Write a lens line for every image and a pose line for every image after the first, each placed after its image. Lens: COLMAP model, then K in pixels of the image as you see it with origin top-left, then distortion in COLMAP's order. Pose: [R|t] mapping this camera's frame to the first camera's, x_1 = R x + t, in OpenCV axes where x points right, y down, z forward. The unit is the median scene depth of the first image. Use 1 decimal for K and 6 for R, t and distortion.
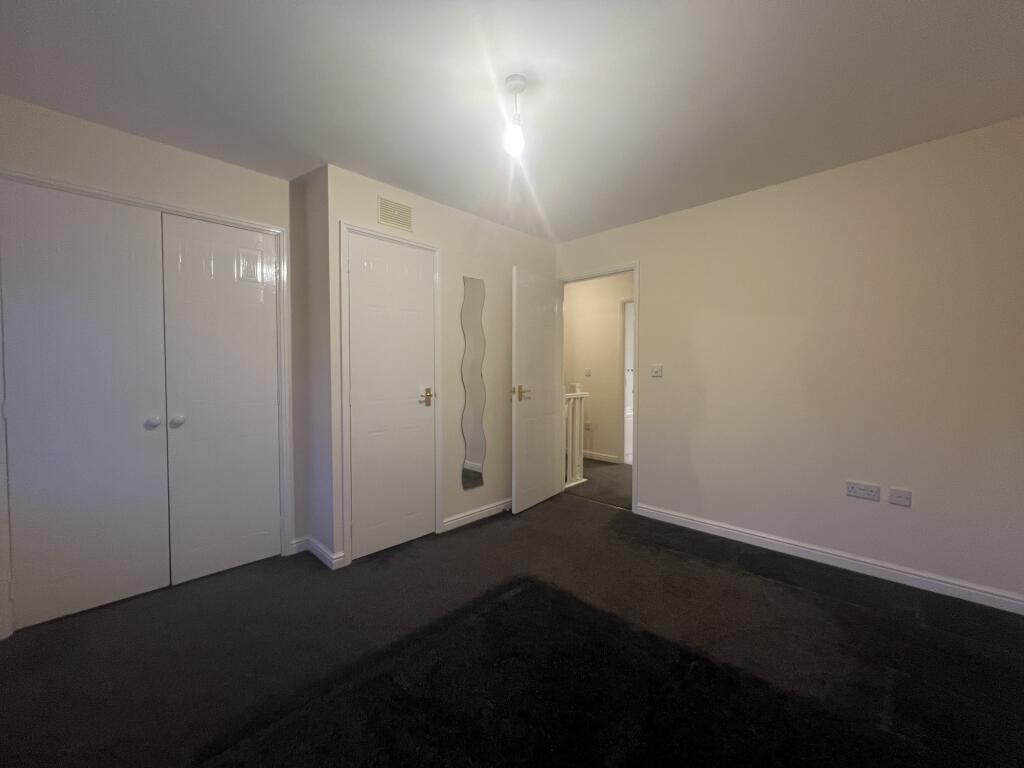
lens RADIAL K [[409.2, 0, 513.4], [0, 409.2, 381.2], [0, 0, 1]] dist [0.003426, -0.000071]
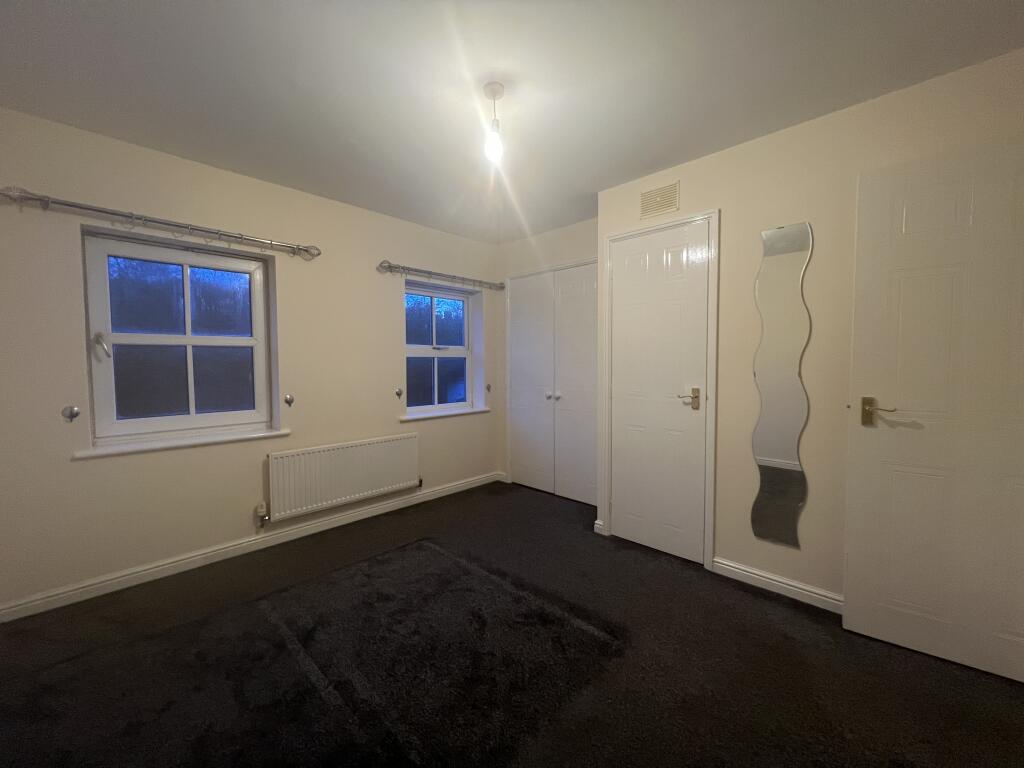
lens RADIAL K [[409.2, 0, 513.2], [0, 409.2, 383.4], [0, 0, 1]] dist [0.003426, -0.000071]
pose [[0.003182, 0.049023, -0.998793, 0.651532], [-0.029435, 0.998369, 0.048909, -0.023688], [0.999562, 0.029244, 0.004620, 0.652527]]
